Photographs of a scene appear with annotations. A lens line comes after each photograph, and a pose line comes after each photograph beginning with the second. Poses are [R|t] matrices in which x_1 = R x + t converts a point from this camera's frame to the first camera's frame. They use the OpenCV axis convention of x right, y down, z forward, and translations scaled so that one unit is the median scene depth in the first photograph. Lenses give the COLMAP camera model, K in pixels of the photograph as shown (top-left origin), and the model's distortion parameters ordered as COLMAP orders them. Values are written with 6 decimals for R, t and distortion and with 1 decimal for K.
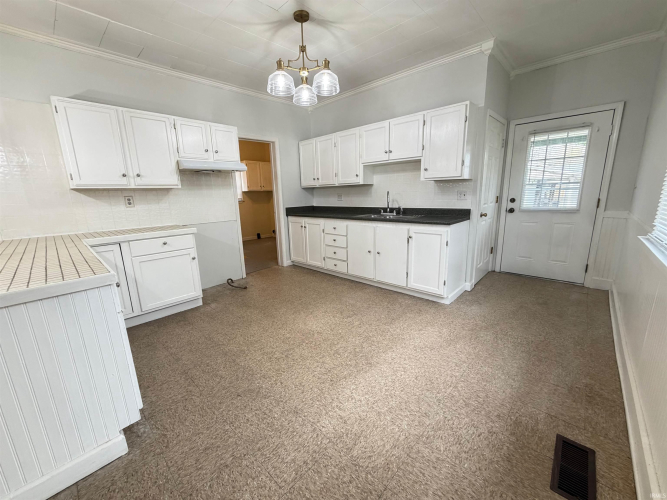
lens RADIAL K [[267.7, 0, 335.3], [0, 267.7, 250.2], [0, 0, 1]] dist [0.000924, 0.000278]
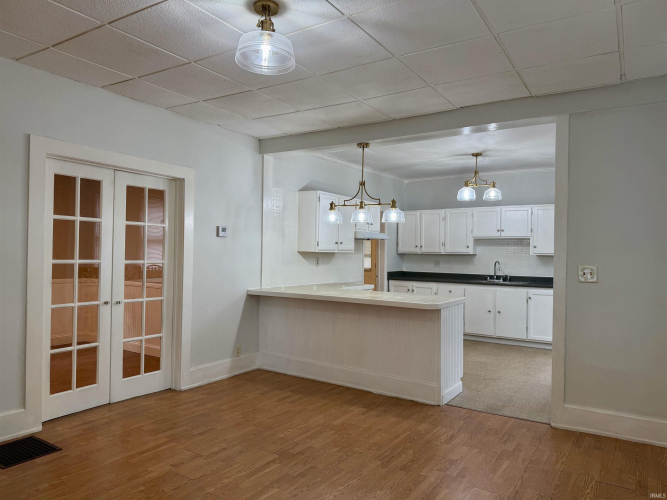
lens RADIAL K [[467.2, 0, 333.8], [0, 467.2, 250.7], [0, 0, 1]] dist [0.038400, -0.020104]
pose [[0.984549, 0.044976, 0.169233, -0.954165], [-0.007779, 0.976731, -0.214327, 0.203006], [-0.174935, 0.209699, 0.961990, -0.968525]]
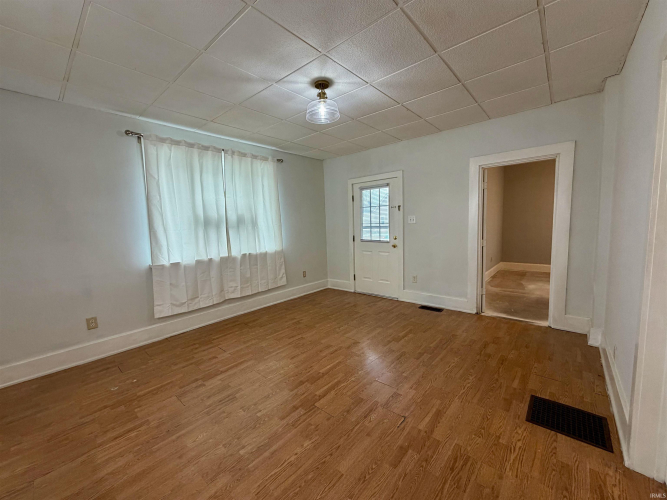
lens RADIAL K [[267.7, 0, 332.9], [0, 267.7, 247.7], [0, 0, 1]] dist [0.000924, 0.000278]
pose [[-0.997591, 0.064749, -0.024900, -0.933860], [0.054474, 0.953395, 0.296767, -0.117006], [0.042955, 0.294696, -0.954625, 0.513274]]
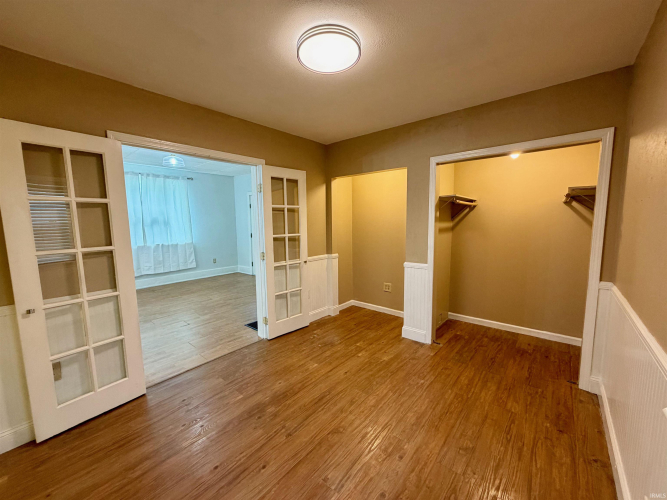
lens RADIAL K [[267.7, 0, 334.2], [0, 267.7, 250.3], [0, 0, 1]] dist [0.000924, 0.000278]
pose [[-0.998205, 0.046807, -0.037373, -1.652047], [0.032650, 0.948316, 0.315644, -0.233539], [0.050215, 0.313857, -0.948142, 1.087203]]
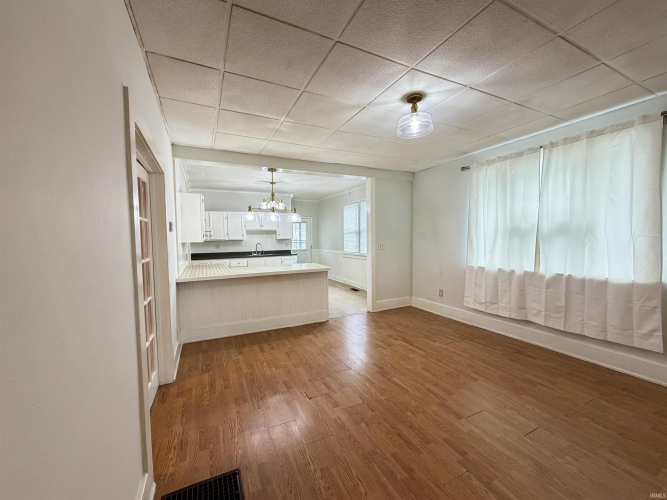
lens RADIAL K [[267.7, 0, 330.0], [0, 267.7, 246.8], [0, 0, 1]] dist [0.000924, 0.000278]
pose [[0.371589, -0.011583, 0.928325, -1.699012], [0.197815, 0.977948, -0.066979, 0.063173], [-0.907078, 0.208526, 0.365686, -0.294254]]
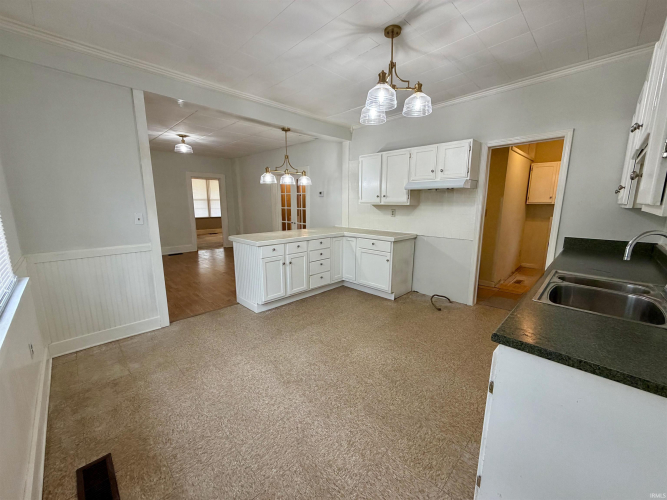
lens RADIAL K [[267.7, 0, 328.1], [0, 267.7, 250.1], [0, 0, 1]] dist [0.000924, 0.000278]
pose [[-0.044922, 0.205446, -0.977637, 0.633718], [-0.210107, 0.954793, 0.210300, -0.198310], [0.976646, 0.214856, 0.000274, 0.630743]]
